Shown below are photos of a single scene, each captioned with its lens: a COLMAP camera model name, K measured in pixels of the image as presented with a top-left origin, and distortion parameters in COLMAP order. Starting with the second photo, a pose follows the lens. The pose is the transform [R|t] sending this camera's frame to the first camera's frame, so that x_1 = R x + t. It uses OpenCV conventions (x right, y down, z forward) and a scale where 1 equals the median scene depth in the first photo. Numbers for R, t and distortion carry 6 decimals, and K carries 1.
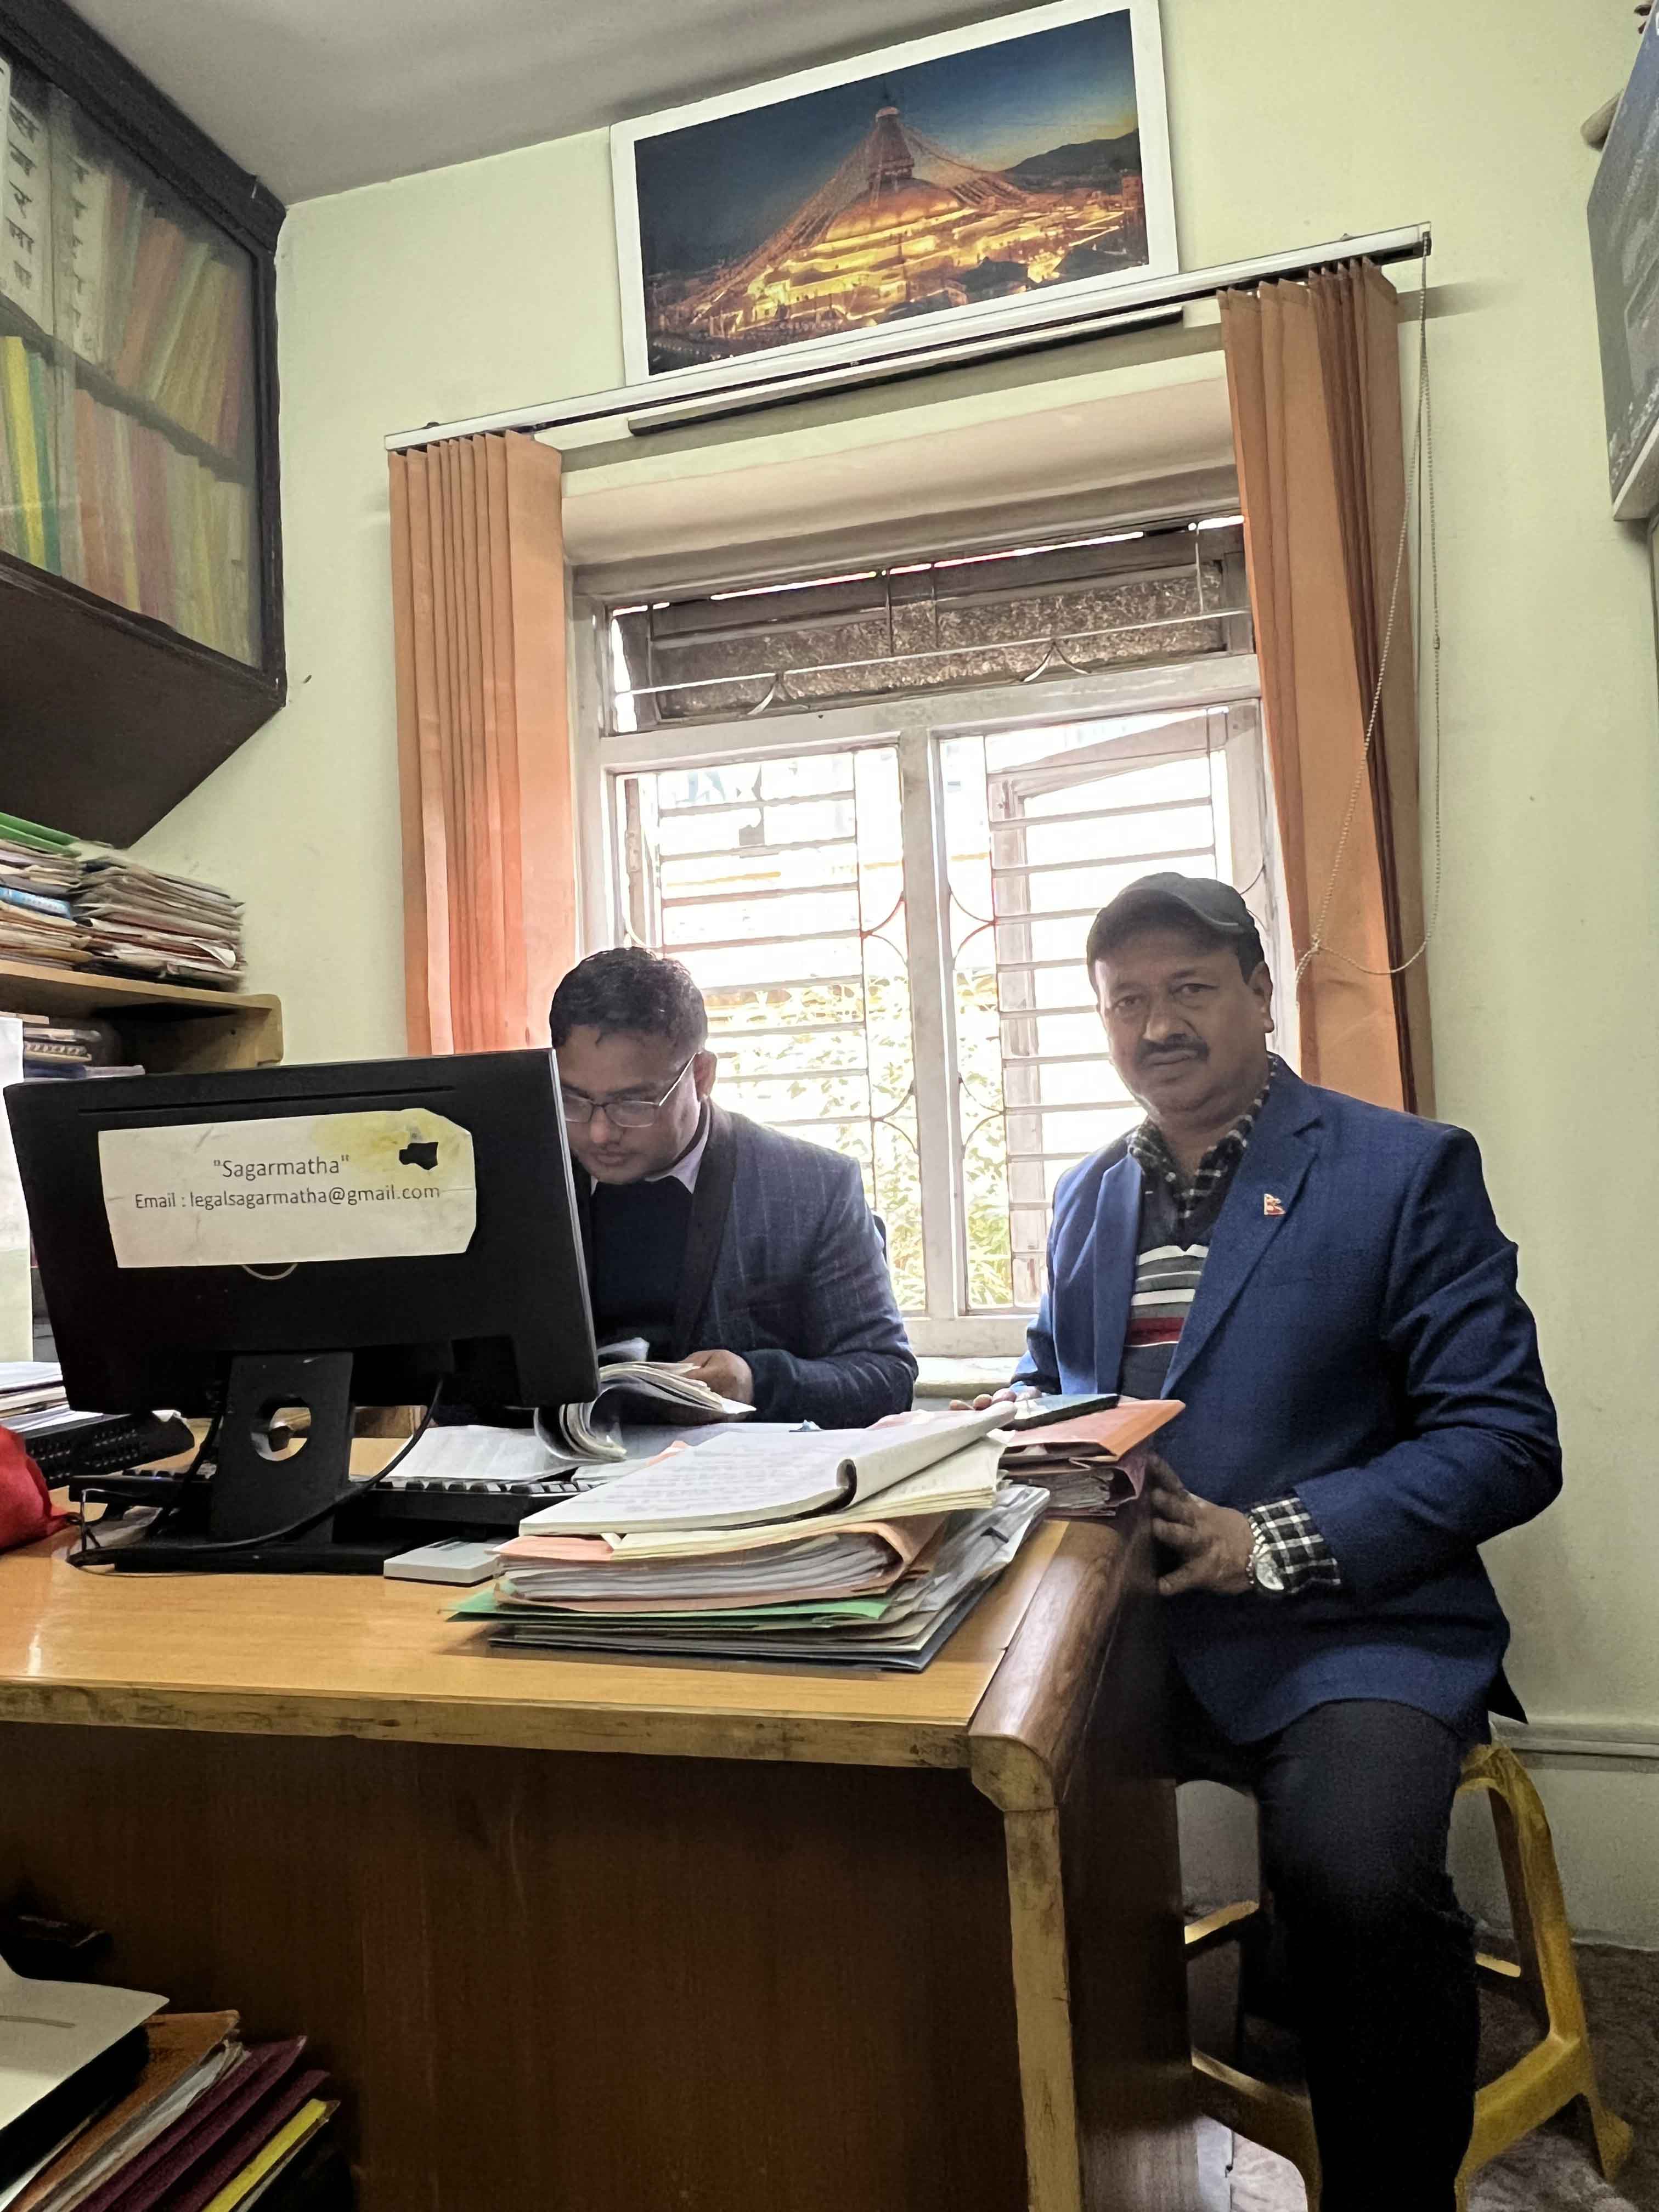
lens RADIAL K [[1520.5, 0, 829.5], [0, 1520.5, 1106.0], [0, 0, 1]] dist [-0.005239, -0.002008]
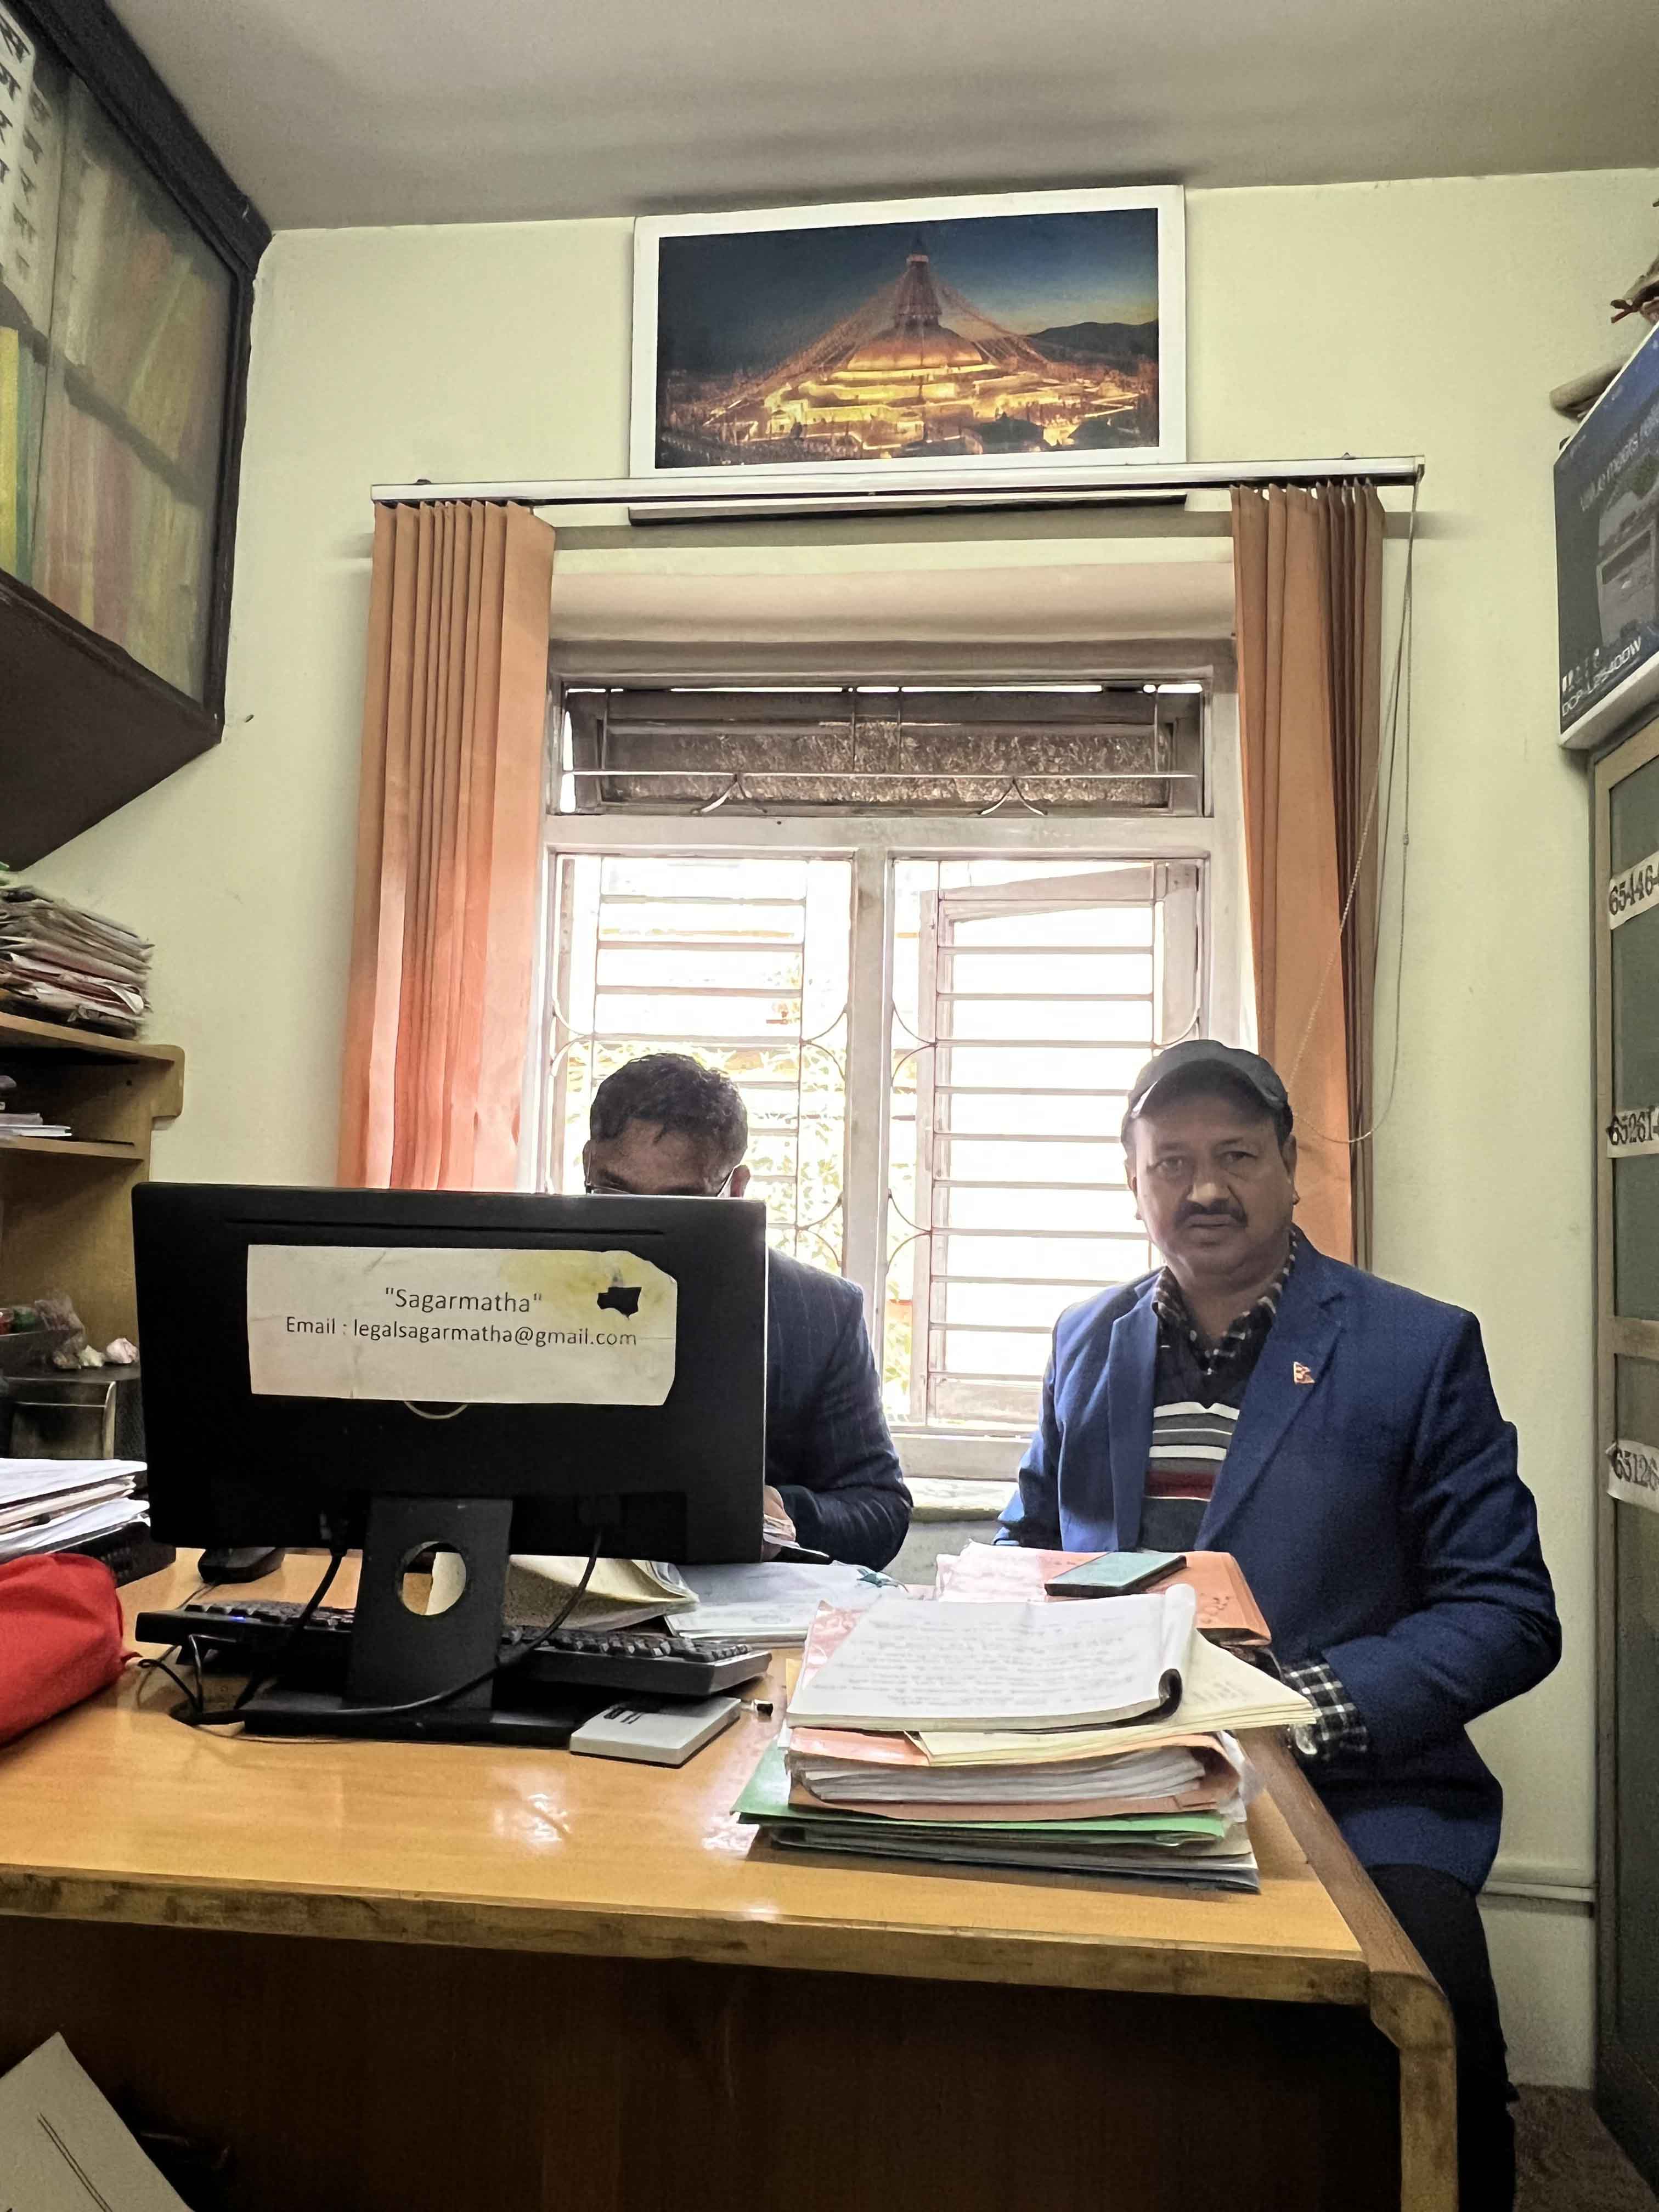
lens RADIAL K [[1531.2, 0, 829.5], [0, 1531.2, 1106.0], [0, 0, 1]] dist [0.000867, -0.007045]
pose [[0.982079, 0.090807, 0.165152, -0.145016], [-0.082939, 0.995094, -0.053945, -0.022604], [-0.169240, 0.039281, 0.984792, 0.009777]]
